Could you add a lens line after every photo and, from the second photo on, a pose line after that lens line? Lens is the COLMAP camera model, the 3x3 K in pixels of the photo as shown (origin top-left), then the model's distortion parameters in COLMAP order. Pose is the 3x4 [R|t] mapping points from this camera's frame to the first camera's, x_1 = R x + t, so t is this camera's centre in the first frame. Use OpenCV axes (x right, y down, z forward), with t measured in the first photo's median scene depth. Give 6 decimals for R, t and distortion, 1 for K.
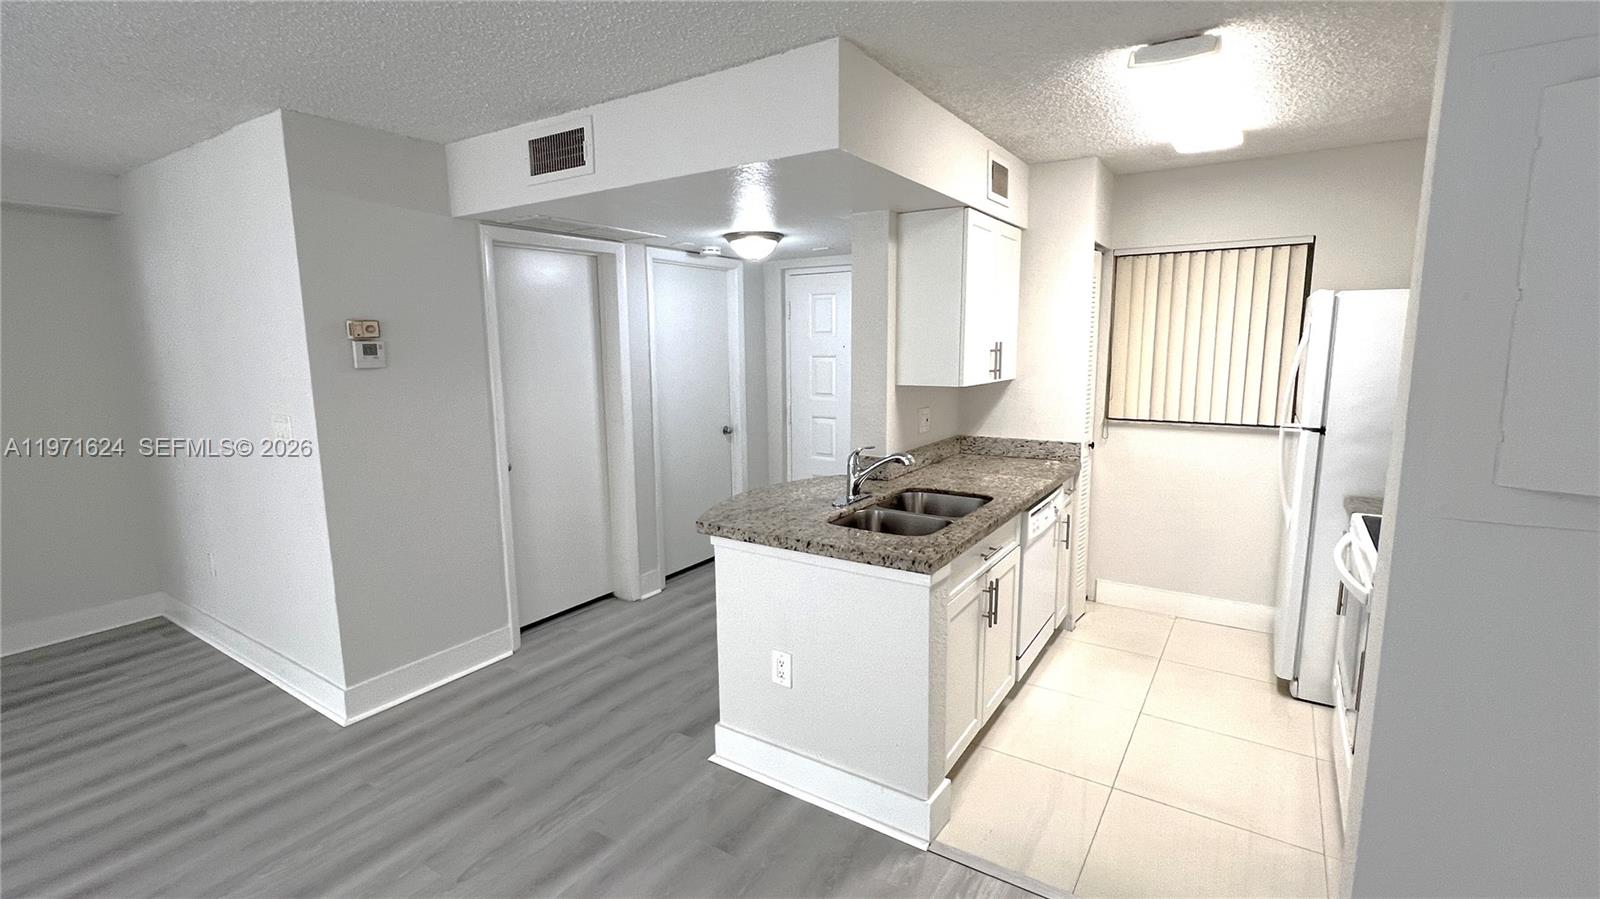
lens RADIAL K [[711.9, 0, 795.6], [0, 711.9, 448.5], [0, 0, 1]] dist [-0.000457, -0.000108]
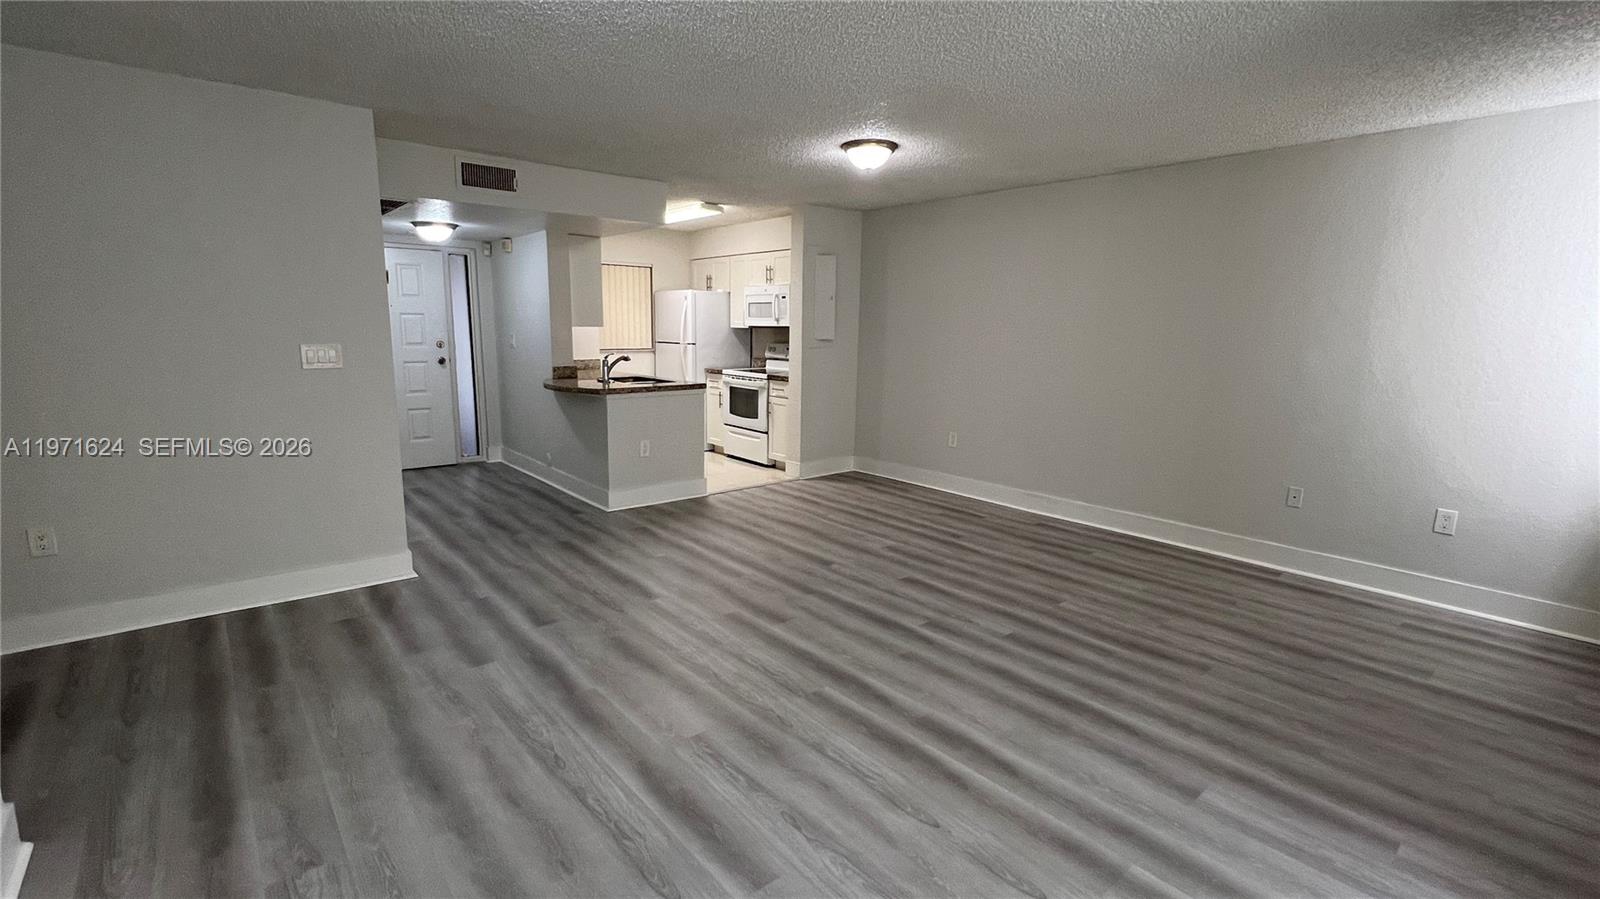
lens RADIAL K [[711.9, 0, 795.6], [0, 711.9, 448.5], [0, 0, 1]] dist [-0.000457, -0.000108]
pose [[0.281895, -0.152232, 0.947291, -1.552607], [0.129354, 0.984348, 0.119694, 0.080835], [-0.950685, 0.088794, 0.297175, -0.085831]]
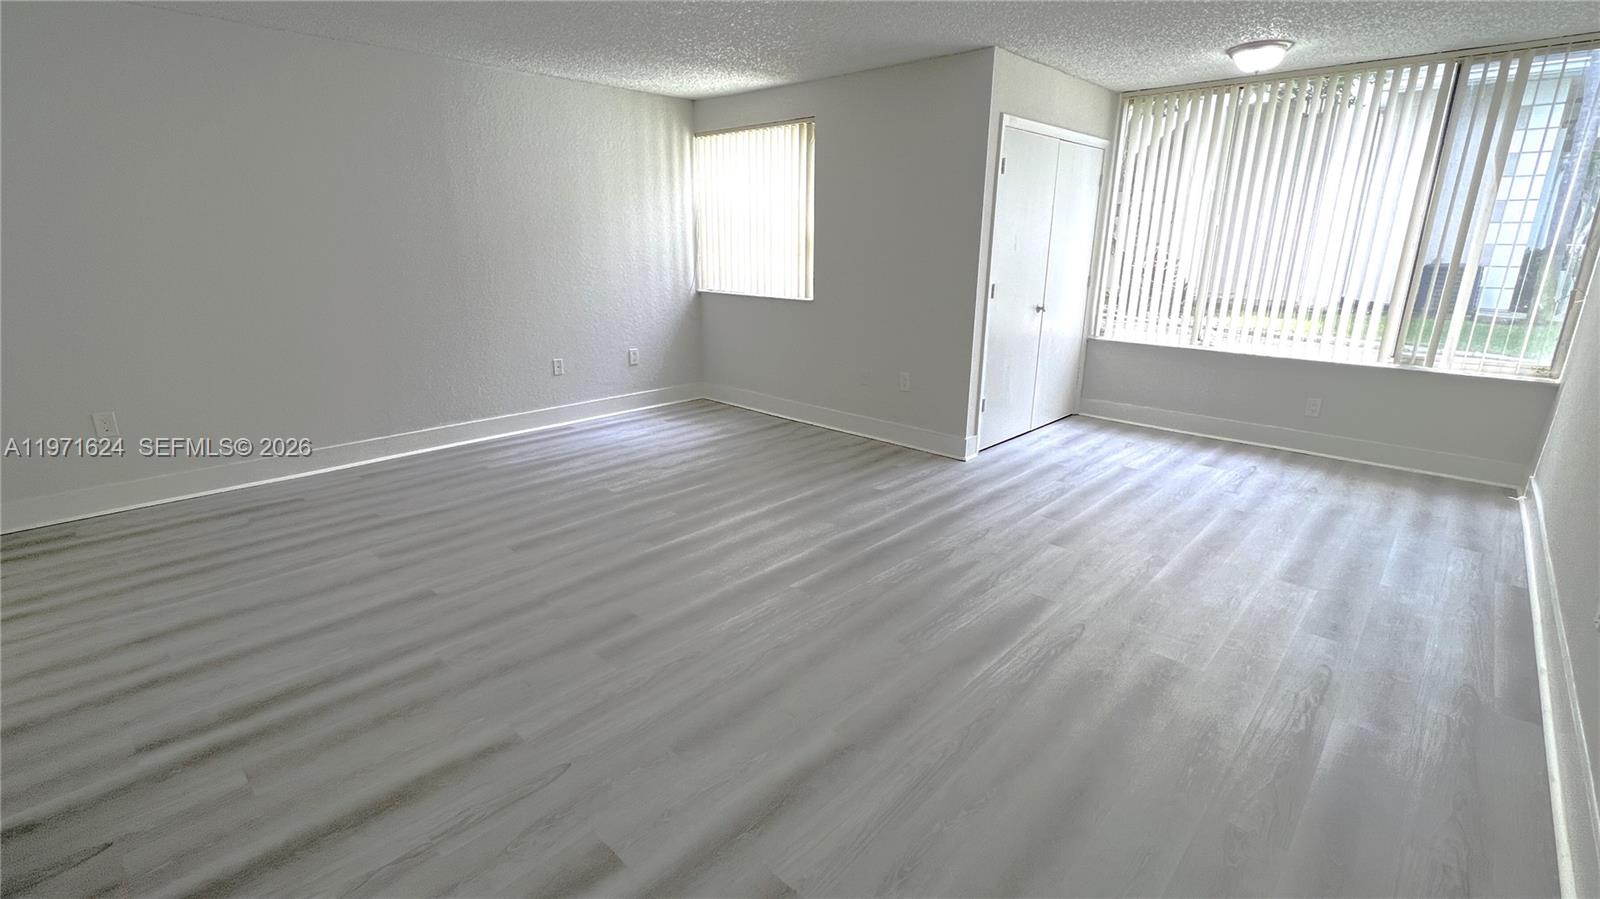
lens RADIAL K [[711.9, 0, 795.6], [0, 711.9, 448.5], [0, 0, 1]] dist [-0.000457, -0.000108]
pose [[-0.984578, -0.046651, 0.168613, -0.900982], [0.029689, 0.905259, 0.423822, -0.077459], [-0.172410, 0.422292, -0.889912, 0.927238]]
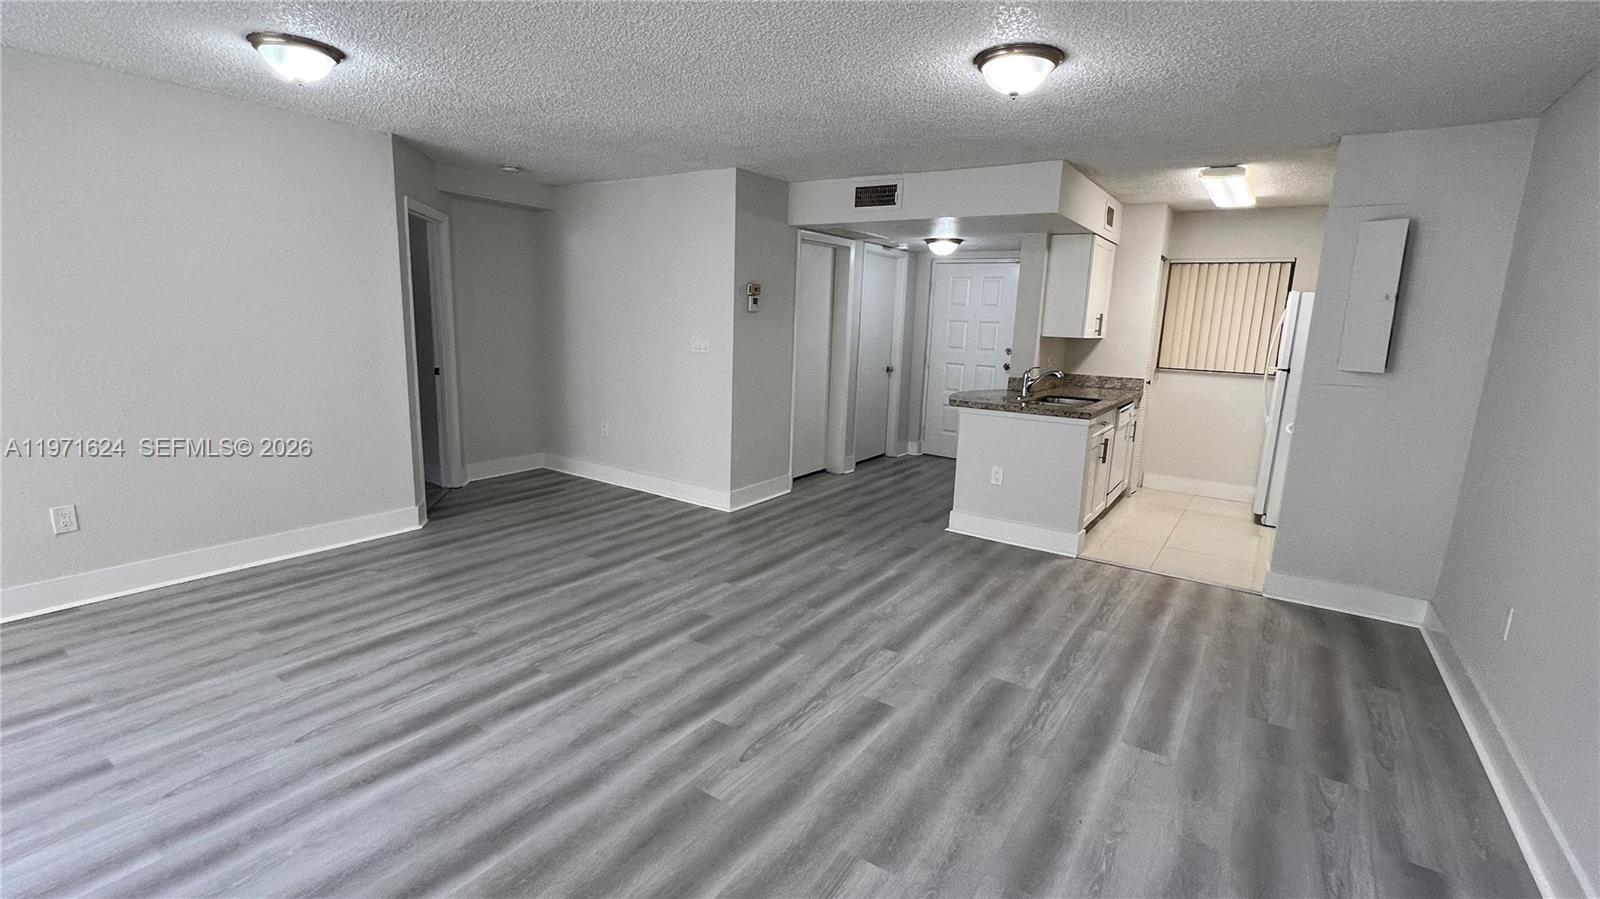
lens RADIAL K [[711.9, 0, 795.6], [0, 711.9, 448.5], [0, 0, 1]] dist [-0.000457, -0.000108]
pose [[0.998961, 0.045530, -0.001883, -0.441990], [-0.045442, 0.998411, 0.033327, 0.152828], [0.003397, -0.033207, 0.999443, -0.727675]]
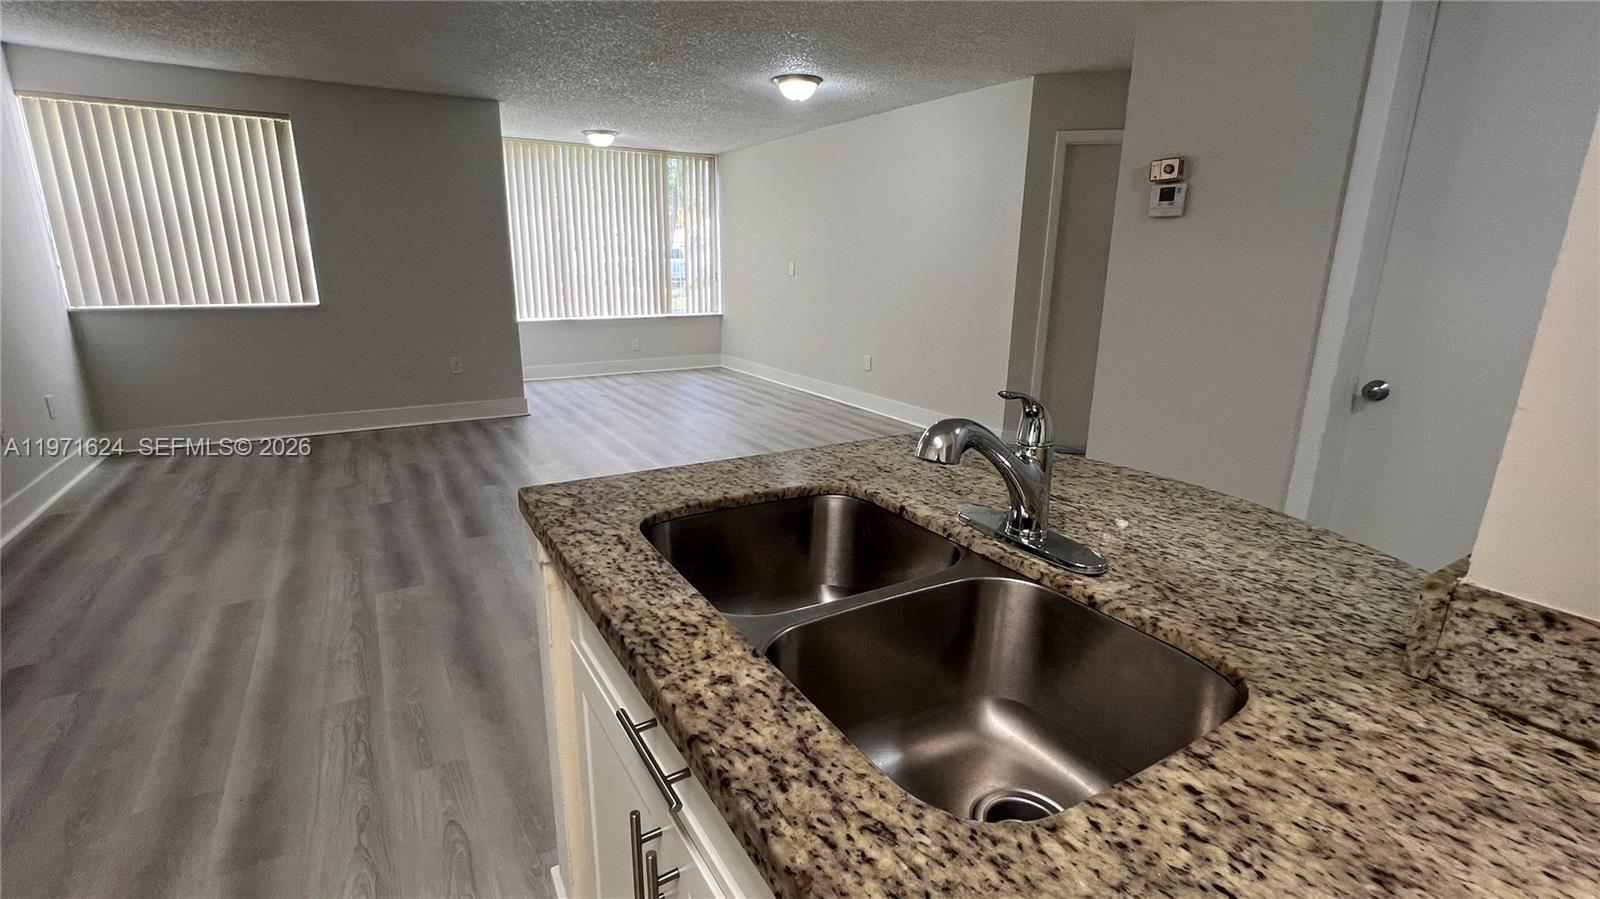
lens RADIAL K [[711.9, 0, 795.6], [0, 711.9, 448.5], [0, 0, 1]] dist [-0.000457, -0.000108]
pose [[-0.423752, 0.238508, -0.873812, 0.387733], [-0.146860, 0.933853, 0.326115, -0.061434], [0.893793, 0.266520, -0.360695, 0.916567]]
